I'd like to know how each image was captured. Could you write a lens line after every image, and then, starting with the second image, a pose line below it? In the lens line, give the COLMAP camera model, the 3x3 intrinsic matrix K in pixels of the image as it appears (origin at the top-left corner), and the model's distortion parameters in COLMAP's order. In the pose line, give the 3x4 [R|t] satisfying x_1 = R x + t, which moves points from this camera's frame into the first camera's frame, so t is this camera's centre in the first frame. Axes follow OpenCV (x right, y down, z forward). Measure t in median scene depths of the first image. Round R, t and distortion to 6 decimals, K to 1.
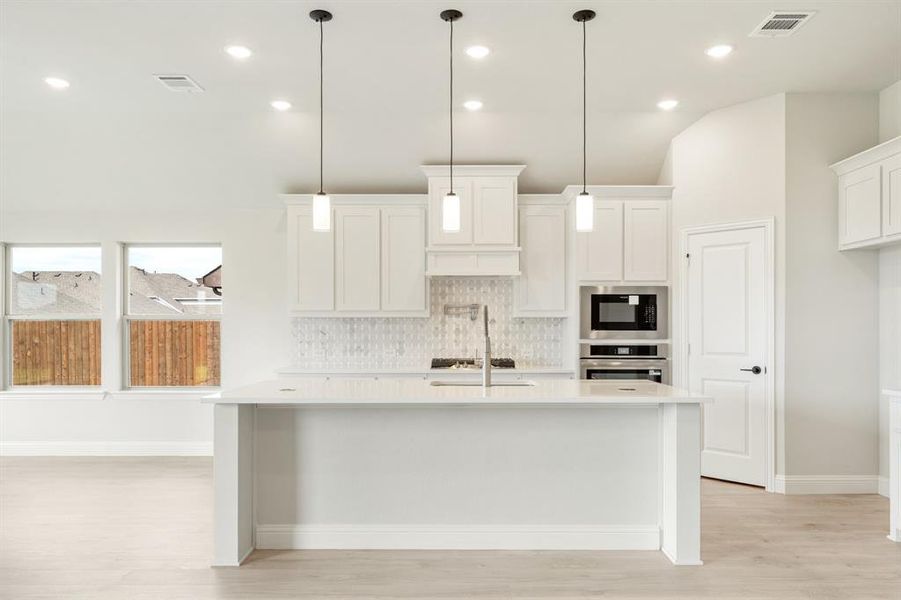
lens RADIAL K [[619.4, 0, 456.8], [0, 619.4, 323.6], [0, 0, 1]] dist [-0.005412, 0.001158]
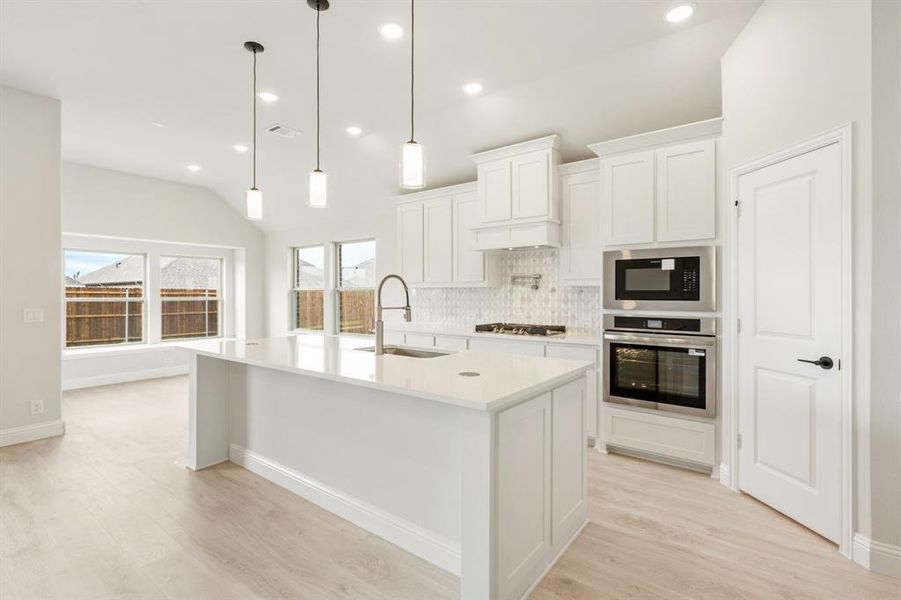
lens RADIAL K [[416.8, 0, 450.1], [0, 416.8, 293.5], [0, 0, 1]] dist [0.000417, 0.000162]
pose [[0.797970, 0.000345, -0.602697, 0.367661], [0.002055, 0.999992, 0.003292, -0.000837], [0.602694, -0.003865, 0.797963, 0.344105]]
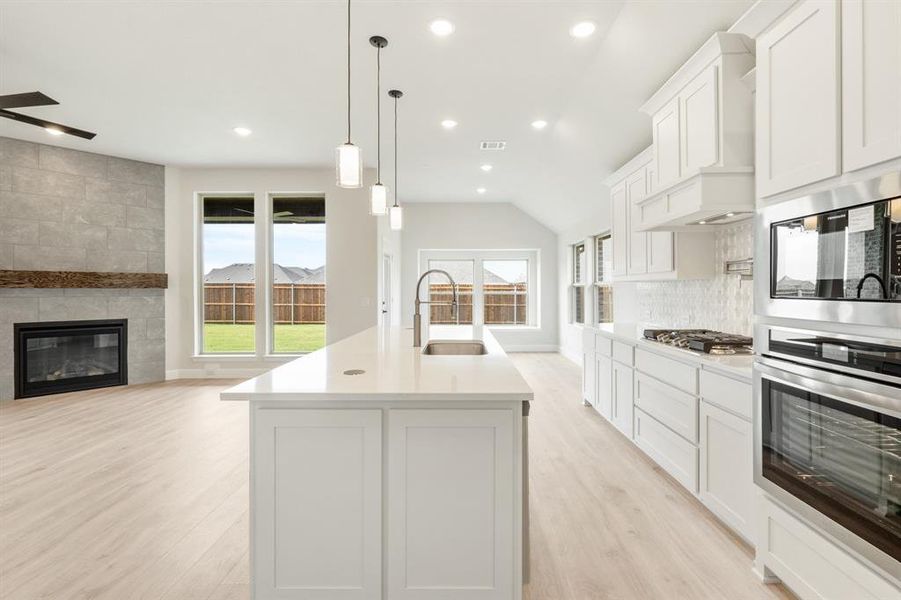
lens RADIAL K [[395.8, 0, 473.4], [0, 395.8, 290.7], [0, 0, 1]] dist [-0.000684, -0.000096]
pose [[0.027122, 0.004149, -0.999624, 0.485562], [0.005728, 0.999974, 0.004306, 0.001869], [0.999616, -0.005843, 0.027097, 0.714417]]
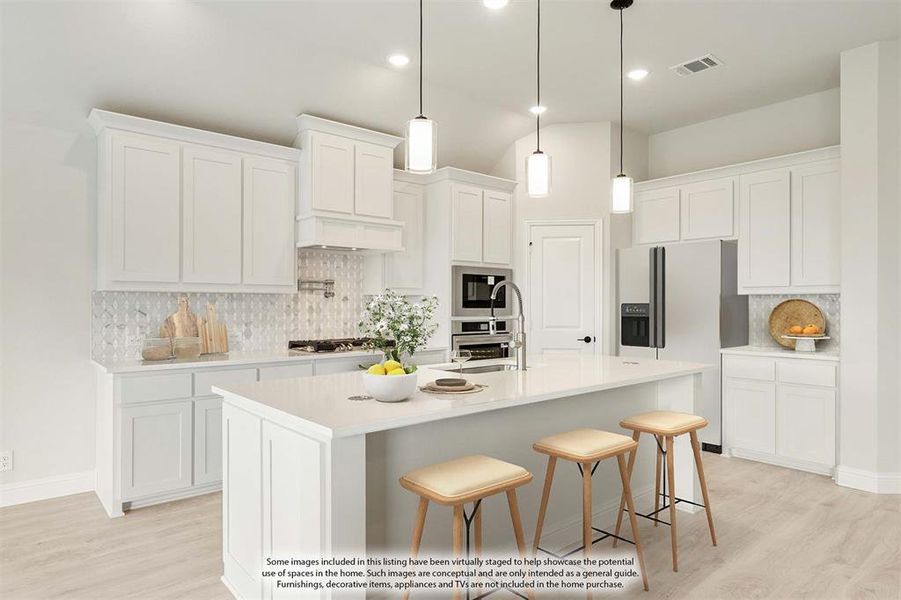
lens RADIAL K [[530.7, 0, 437.8], [0, 530.7, 304.0], [0, 0, 1]] dist [0.000237, -0.000095]
pose [[0.774843, 0.001377, 0.632152, -0.360855], [-0.004134, 0.999987, 0.002888, 0.001375], [-0.632140, -0.004851, 0.774839, 0.307803]]
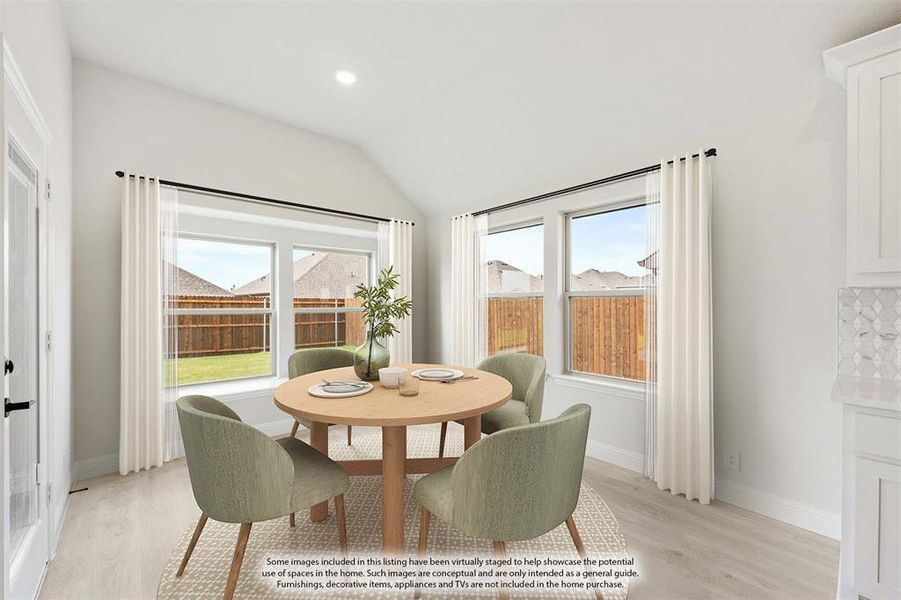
lens RADIAL K [[366.1, 0, 448.8], [0, 366.1, 306.0], [0, 0, 1]] dist [-0.001577, -0.000235]
pose [[0.655270, 0.006032, -0.755371, -0.261174], [0.002095, 0.999950, 0.009803, 0.001745], [0.755392, -0.008006, 0.655224, 0.553209]]
